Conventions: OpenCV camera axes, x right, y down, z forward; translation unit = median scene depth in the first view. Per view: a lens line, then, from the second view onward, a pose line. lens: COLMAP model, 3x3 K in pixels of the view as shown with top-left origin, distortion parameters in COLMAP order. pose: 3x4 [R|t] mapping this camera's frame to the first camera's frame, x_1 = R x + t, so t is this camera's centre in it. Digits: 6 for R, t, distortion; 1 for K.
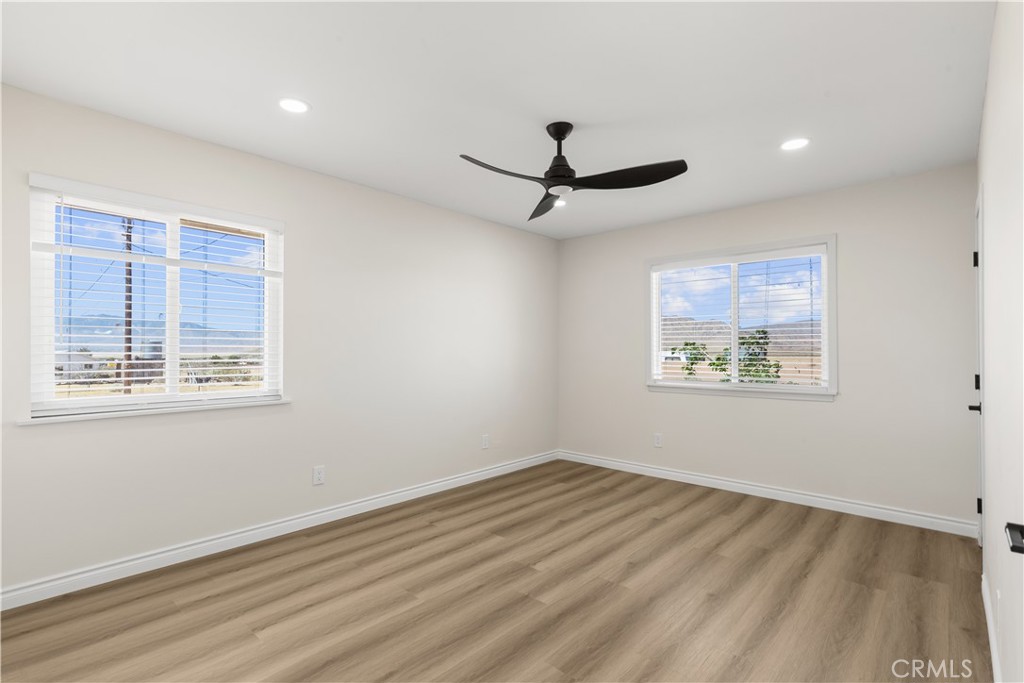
lens RADIAL K [[470.1, 0, 513.0], [0, 470.1, 344.7], [0, 0, 1]] dist [-0.000192, 0.000203]
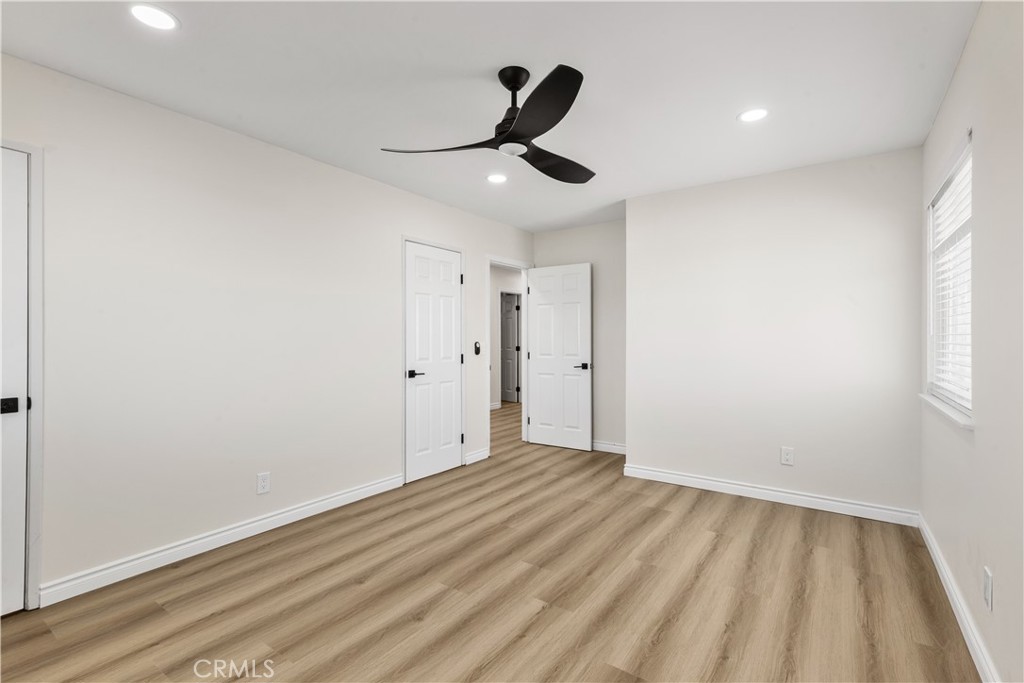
lens RADIAL K [[470.1, 0, 513.0], [0, 470.1, 344.7], [0, 0, 1]] dist [-0.000192, 0.000203]
pose [[-0.992108, -0.003544, -0.125335, 0.223456], [-0.004022, 0.999986, 0.003568, 0.022065], [0.125321, 0.004044, -0.992108, 2.001911]]
